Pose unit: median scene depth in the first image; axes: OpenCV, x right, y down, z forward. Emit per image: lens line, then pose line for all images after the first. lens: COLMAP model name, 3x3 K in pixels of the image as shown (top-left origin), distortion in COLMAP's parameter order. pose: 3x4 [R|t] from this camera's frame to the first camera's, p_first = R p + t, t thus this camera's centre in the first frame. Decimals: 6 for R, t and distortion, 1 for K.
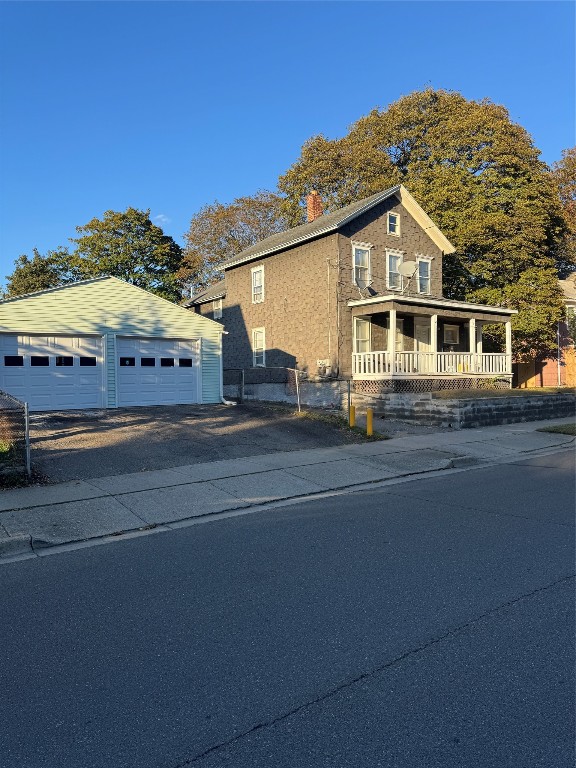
lens RADIAL K [[537.8, 0, 280.9], [0, 537.8, 389.6], [0, 0, 1]] dist [0.045250, -0.052323]
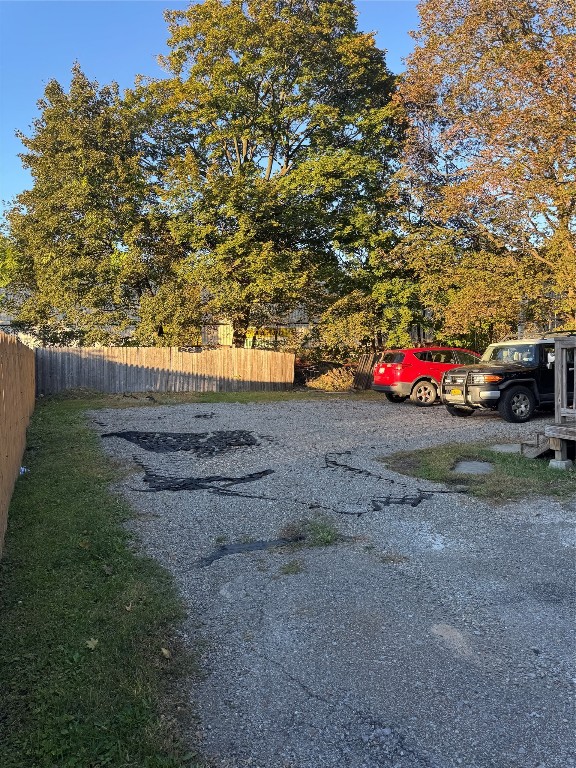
lens RADIAL K [[537.8, 0, 286.6], [0, 537.8, 379.8], [0, 0, 1]] dist [0.045250, -0.052323]
pose [[0.970953, 0.013201, -0.238905, -0.385961], [-0.005782, 0.999480, 0.031732, -0.041507], [0.239200, -0.029429, 0.970524, 1.310082]]
